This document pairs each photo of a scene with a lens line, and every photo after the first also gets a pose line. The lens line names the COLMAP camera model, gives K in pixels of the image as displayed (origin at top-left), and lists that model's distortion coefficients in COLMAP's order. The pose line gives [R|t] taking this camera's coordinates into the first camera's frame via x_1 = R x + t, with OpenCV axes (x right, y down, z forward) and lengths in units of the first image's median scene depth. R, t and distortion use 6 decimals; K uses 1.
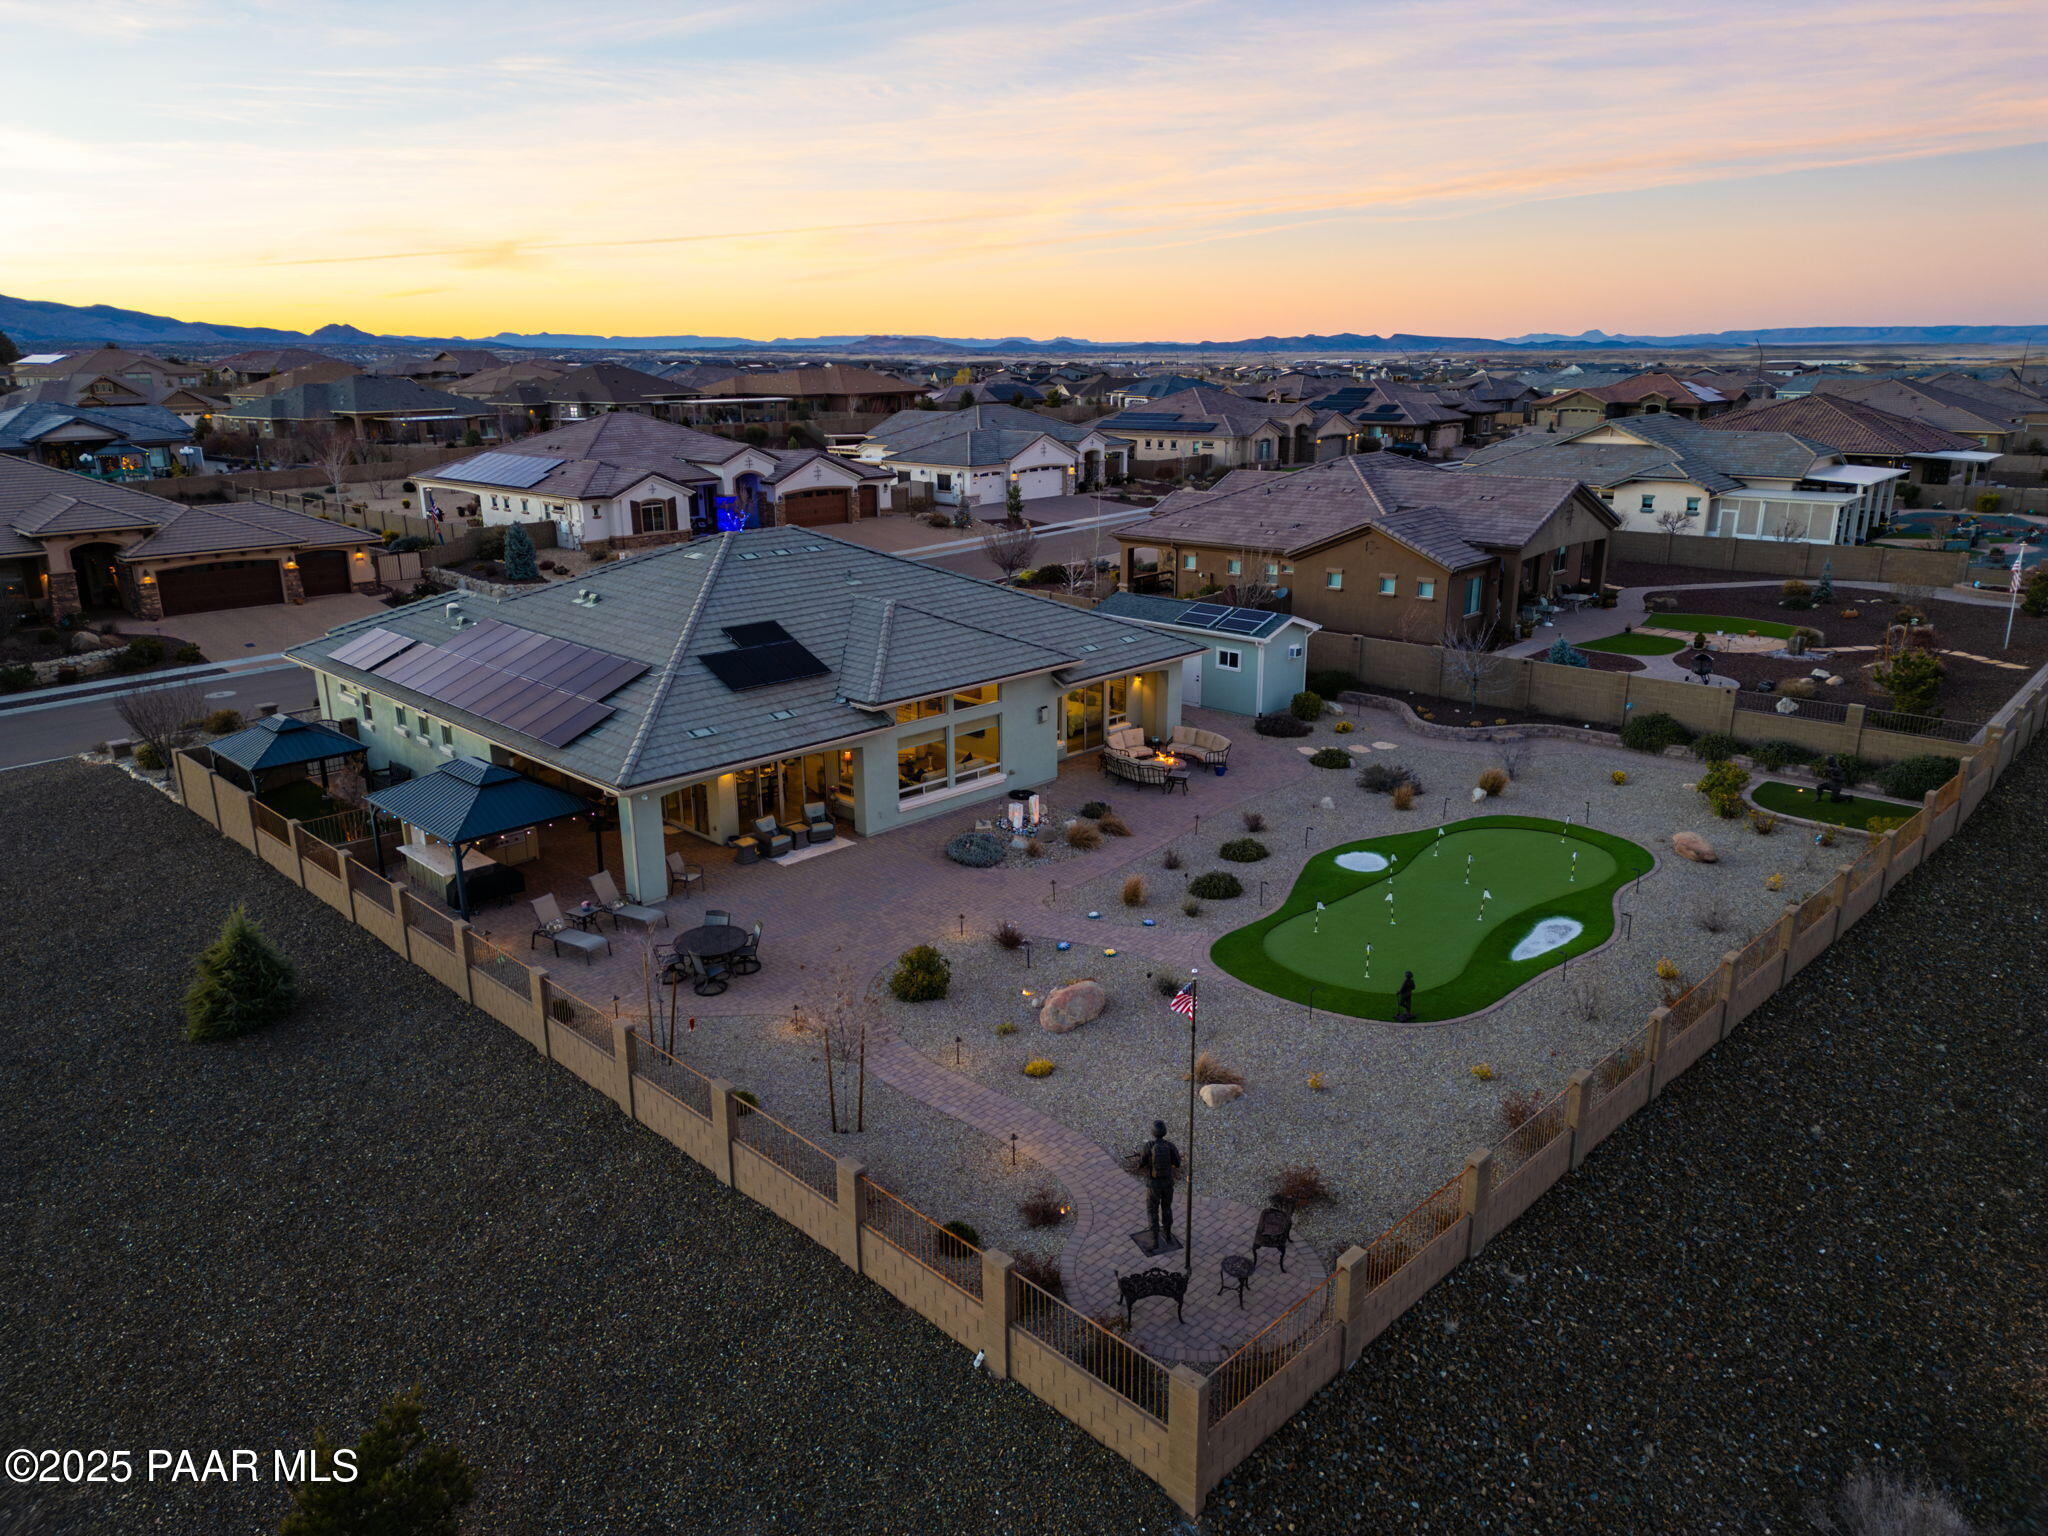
lens RADIAL K [[1414.6, 0, 1024.0], [0, 1414.6, 768.0], [0, 0, 1]] dist [0.101300, -0.107675]
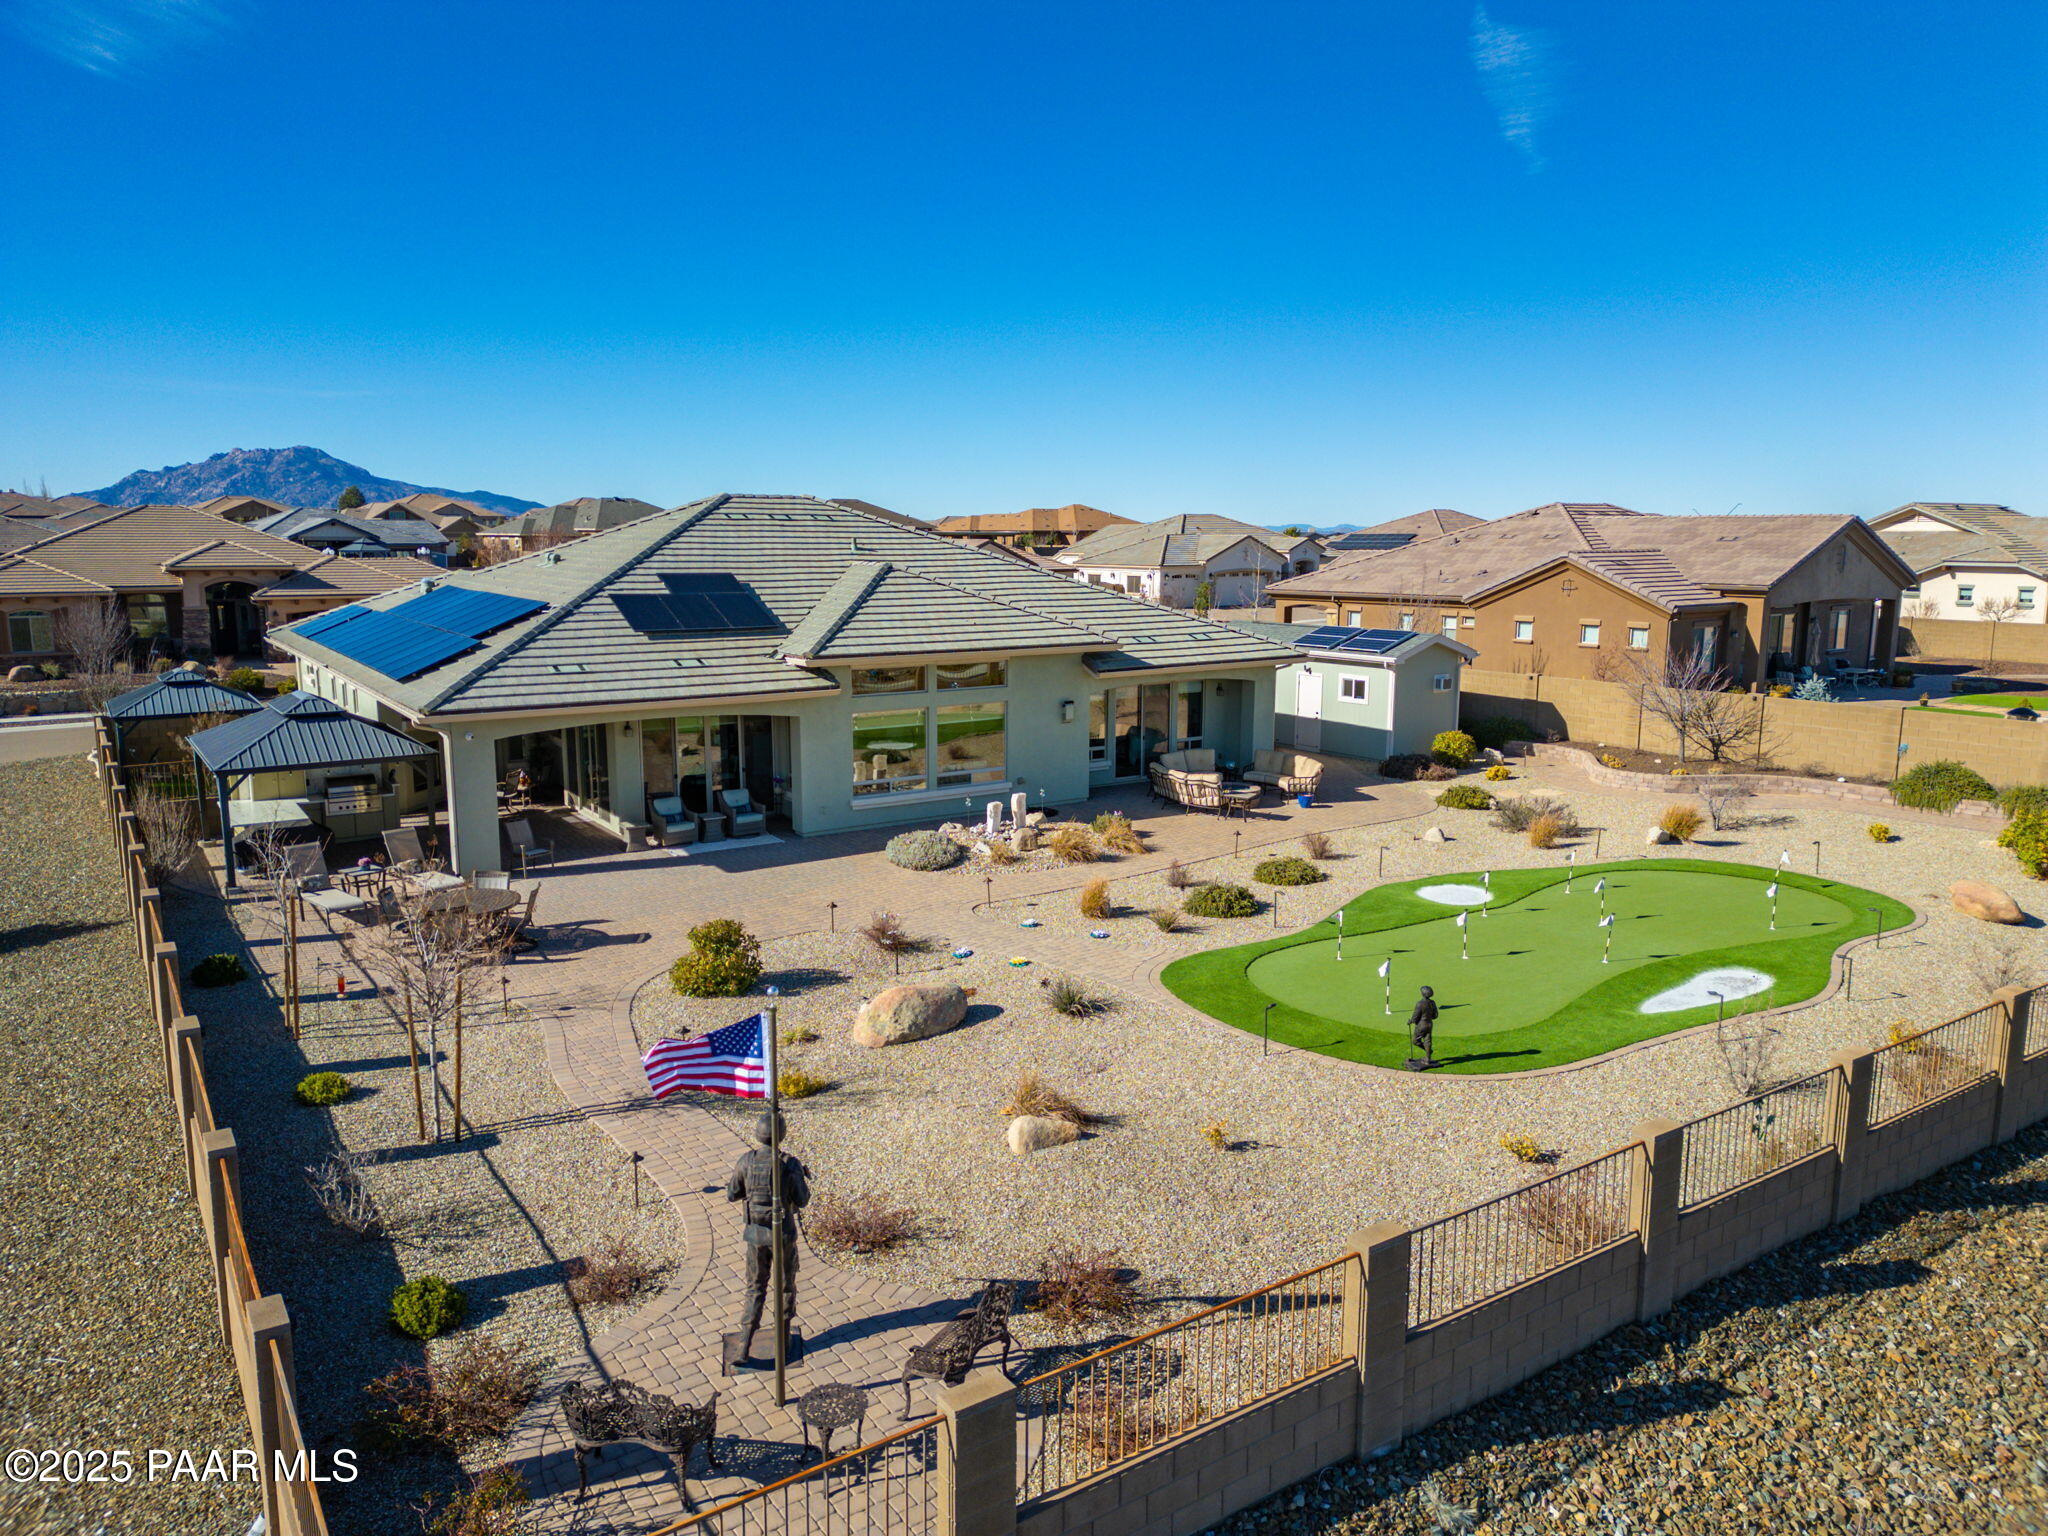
lens RADIAL K [[1426.7, 0, 1034.3], [0, 1426.7, 764.1], [0, 0, 1]] dist [0.059240, -0.043947]
pose [[0.982109, 0.044427, -0.182999, 0.145635], [-0.068049, 0.989833, -0.124900, 0.093468], [0.175590, 0.135118, 0.975147, 0.249421]]
